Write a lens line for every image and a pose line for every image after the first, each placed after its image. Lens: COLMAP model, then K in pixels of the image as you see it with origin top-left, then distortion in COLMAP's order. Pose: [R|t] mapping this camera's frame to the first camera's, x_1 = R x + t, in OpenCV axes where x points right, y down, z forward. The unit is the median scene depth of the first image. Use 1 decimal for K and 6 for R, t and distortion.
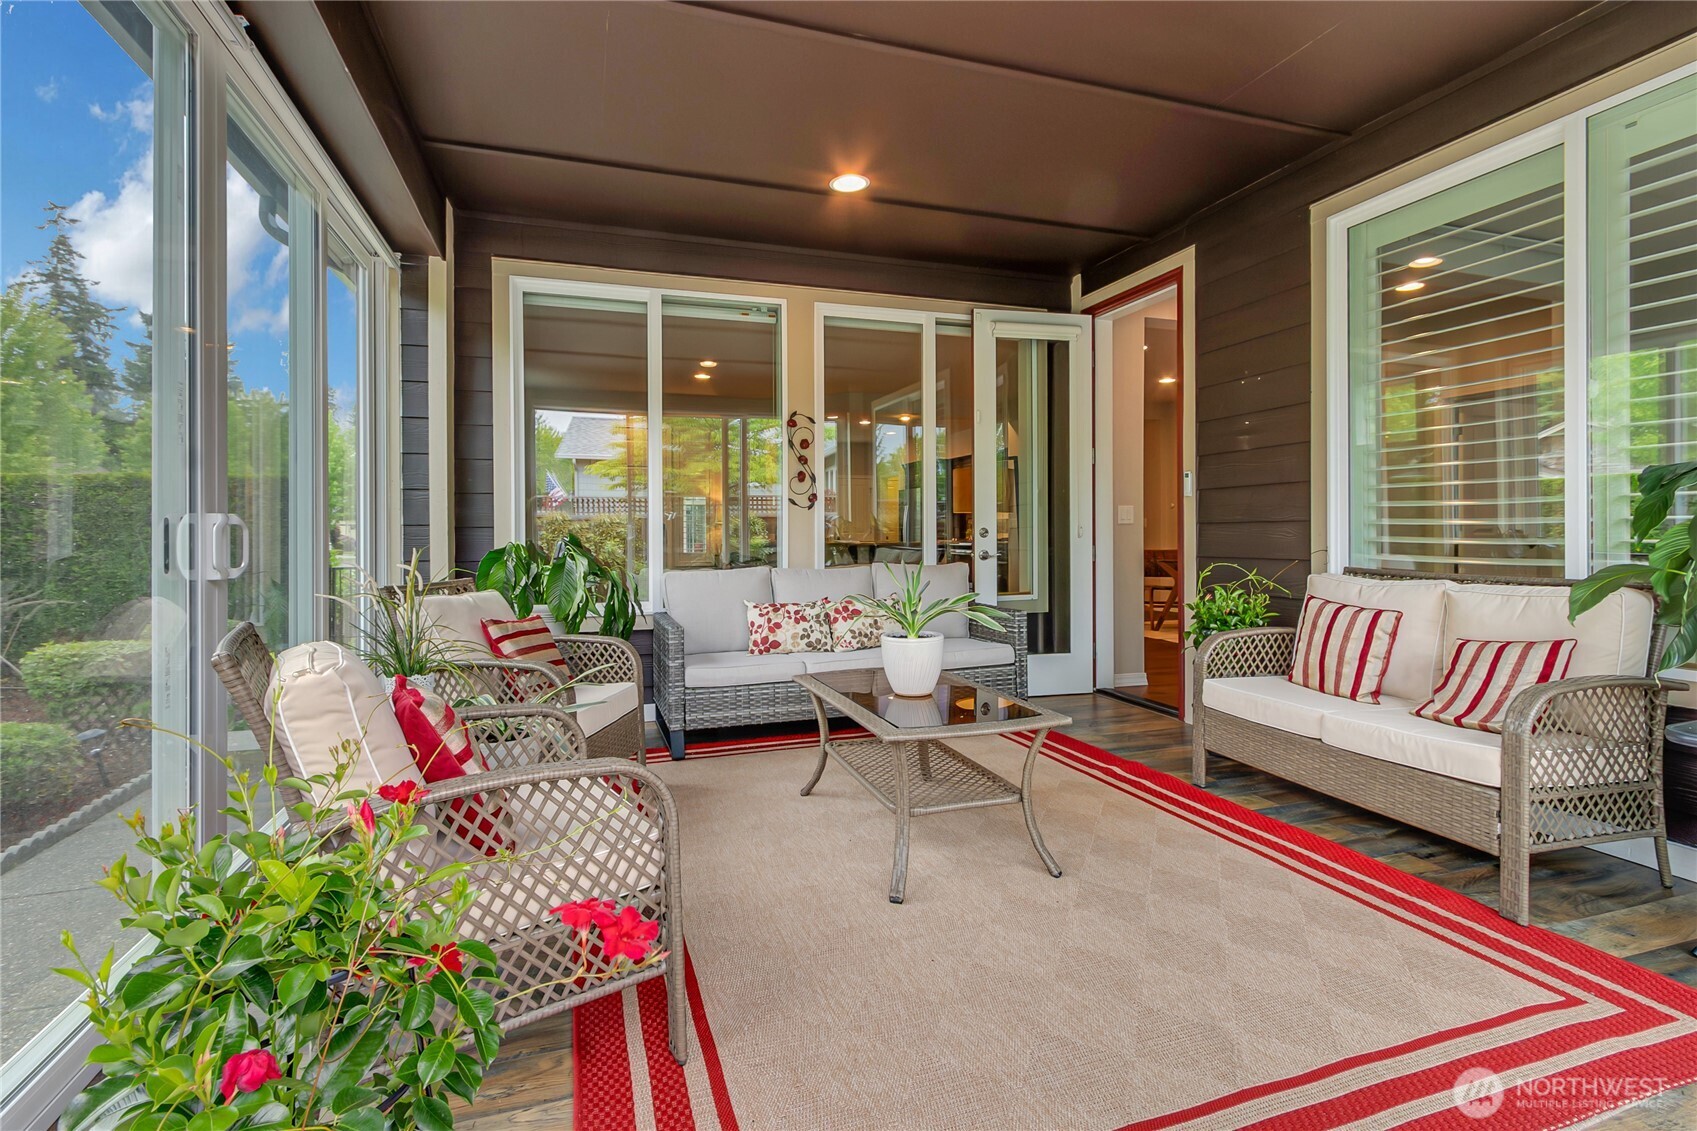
lens RADIAL K [[815.8, 0, 838.9], [0, 815.8, 530.2], [0, 0, 1]] dist [0.006602, -0.000827]
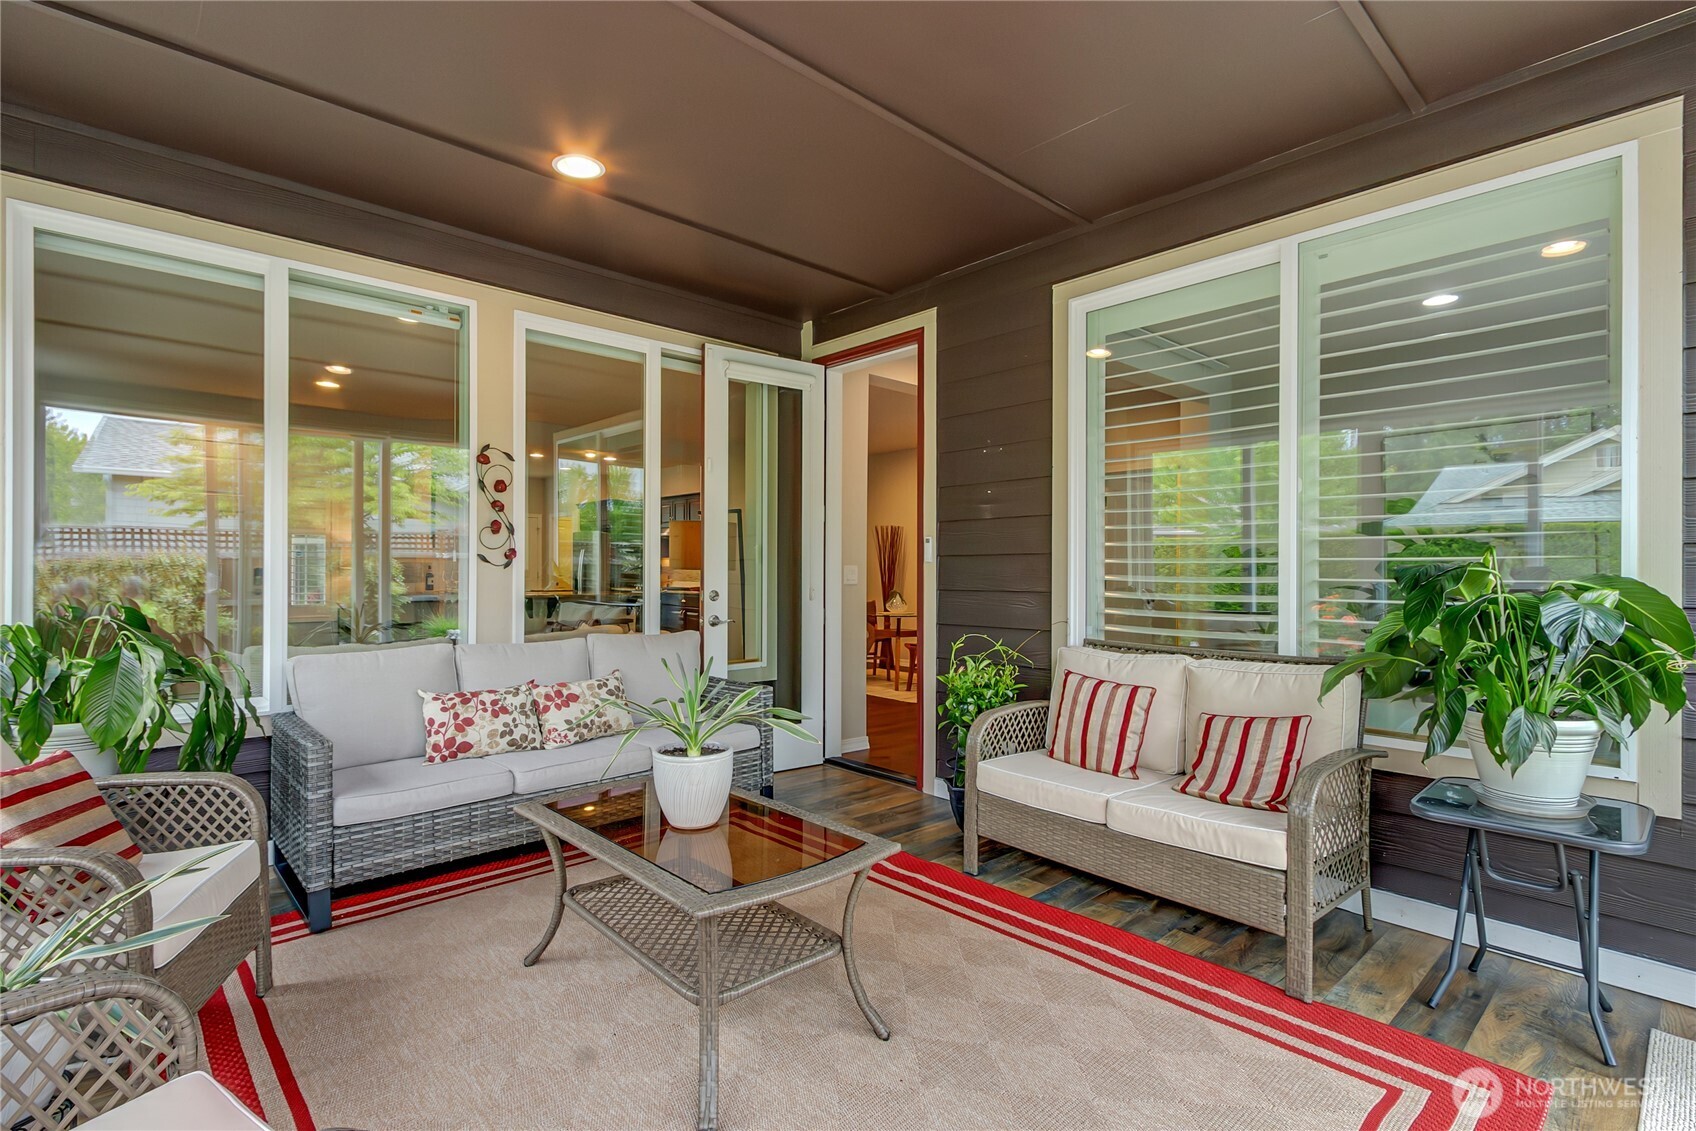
lens RADIAL K [[815.3, 0, 847.9], [0, 815.3, 570.6], [0, 0, 1]] dist [0.006602, -0.000827]
pose [[0.910945, 0.011761, 0.412359, -0.073425], [-0.012458, 0.999922, -0.000998, -0.032355], [-0.412339, -0.004228, 0.911021, 0.162888]]
